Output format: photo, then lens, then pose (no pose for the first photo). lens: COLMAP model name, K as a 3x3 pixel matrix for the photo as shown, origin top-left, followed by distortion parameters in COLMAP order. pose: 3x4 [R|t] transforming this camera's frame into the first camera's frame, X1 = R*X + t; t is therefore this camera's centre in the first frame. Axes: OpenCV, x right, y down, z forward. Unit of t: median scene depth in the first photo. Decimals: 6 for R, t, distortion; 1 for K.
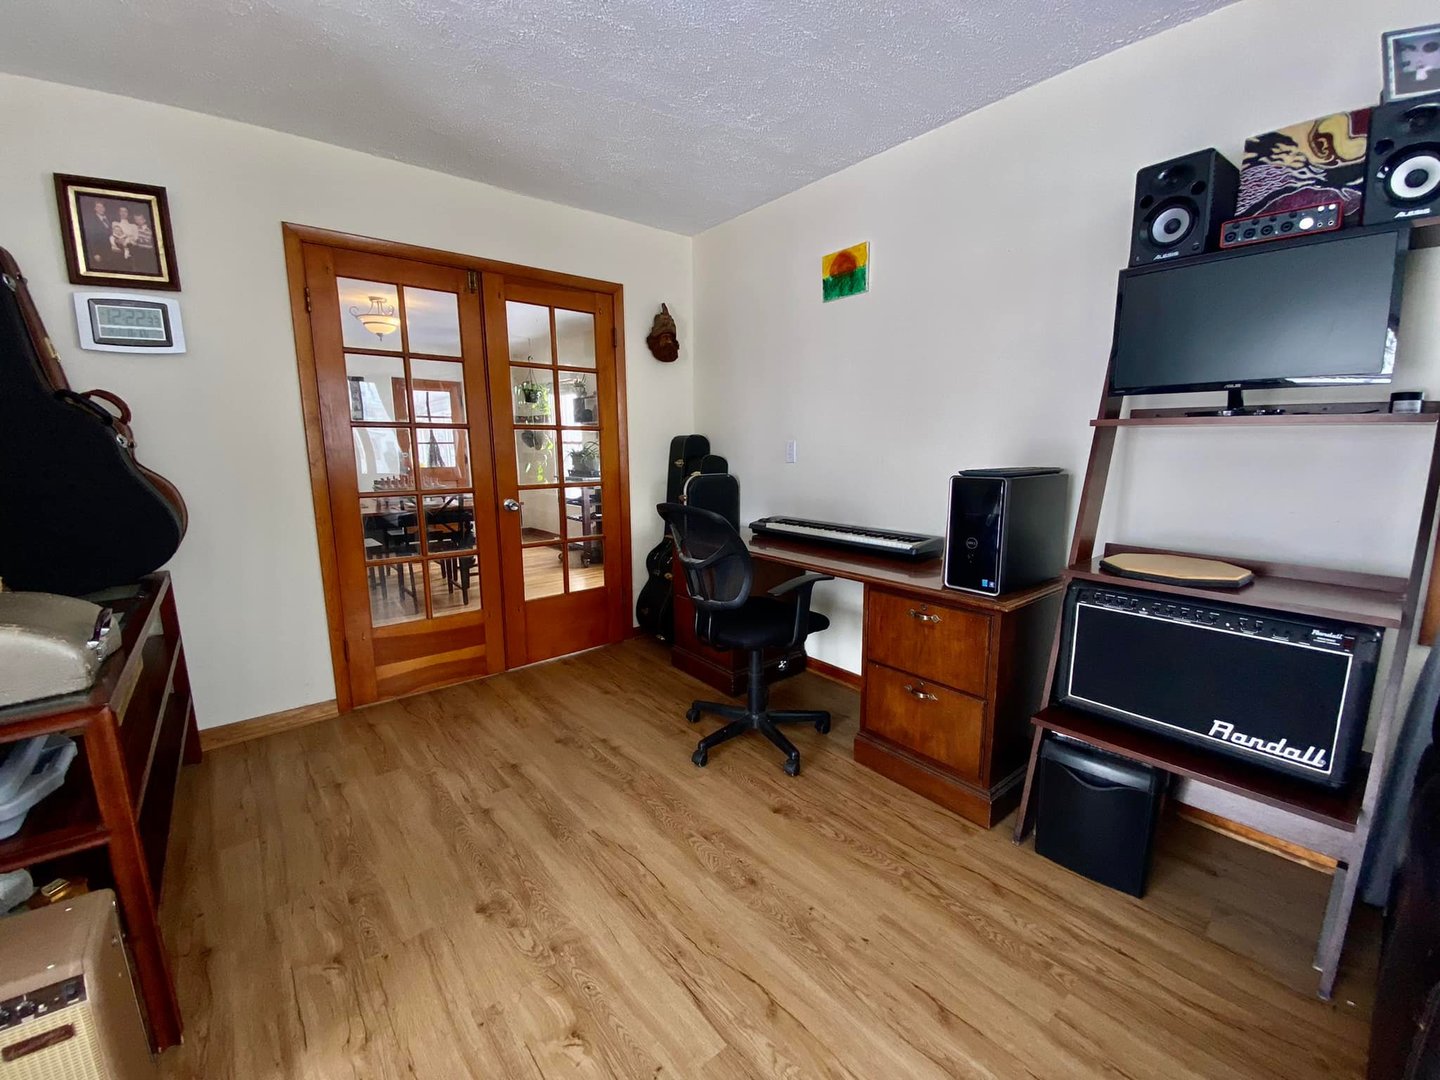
lens RADIAL K [[585.1, 0, 716.3], [0, 585.1, 542.0], [0, 0, 1]] dist [-0.024532, -0.002106]
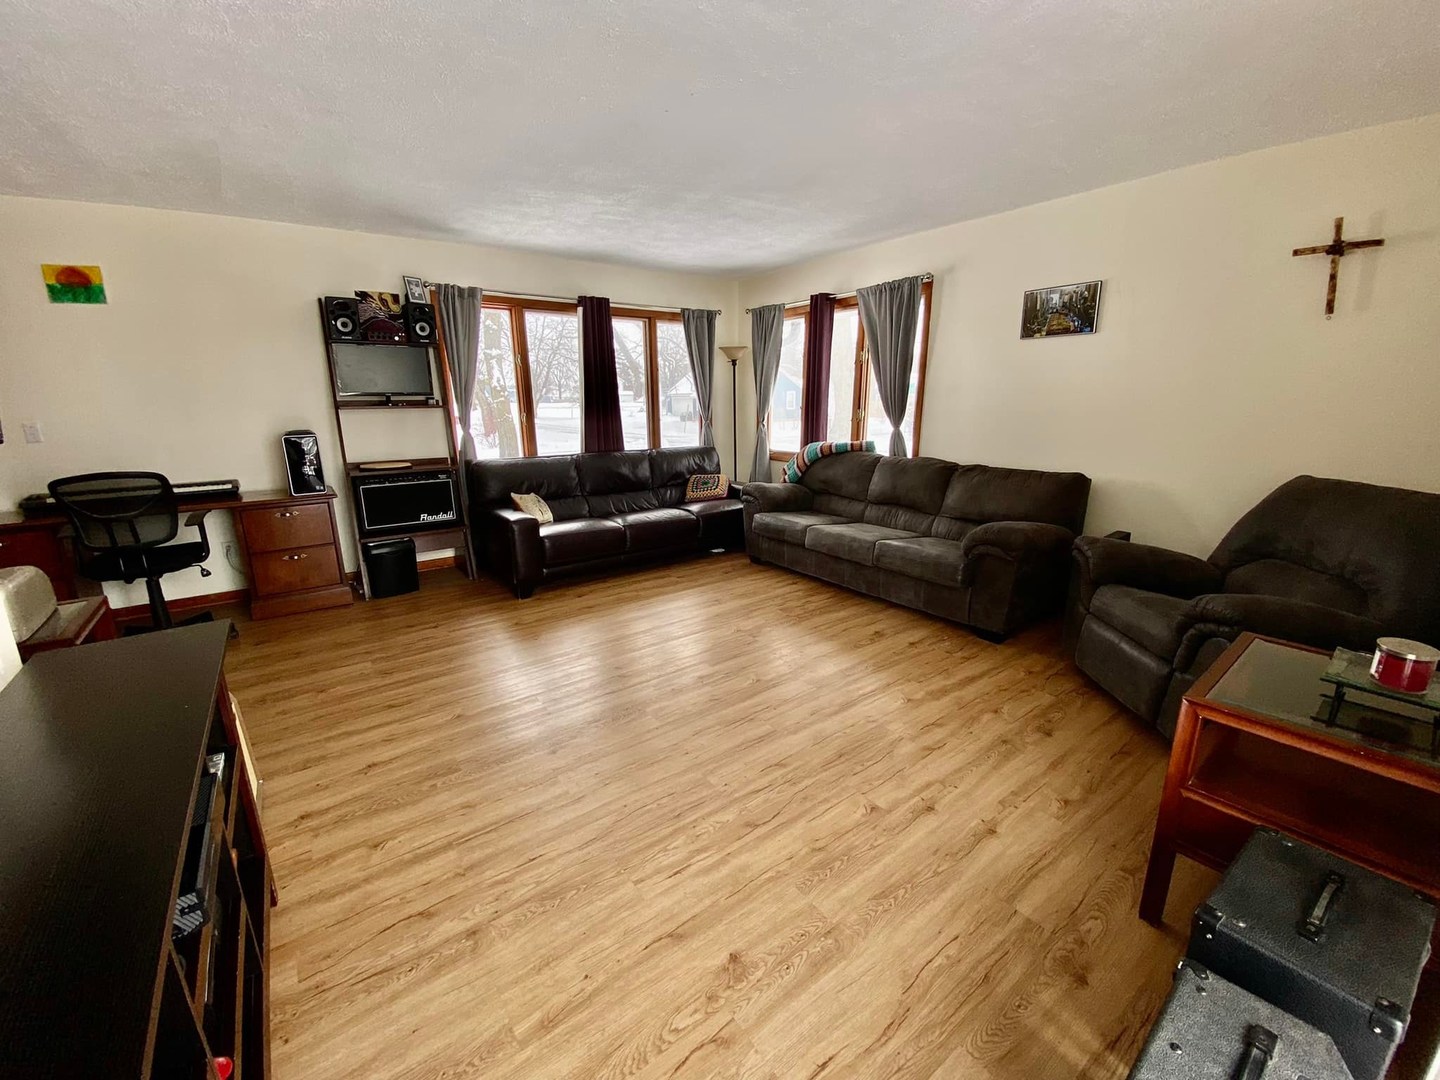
lens RADIAL K [[585.1, 0, 720.2], [0, 585.1, 543.6], [0, 0, 1]] dist [-0.024532, -0.002106]
pose [[0.043573, -0.232555, 0.971607, -1.737657], [0.168624, 0.960289, 0.222284, 0.053364], [-0.984717, 0.154150, 0.081057, -0.616426]]
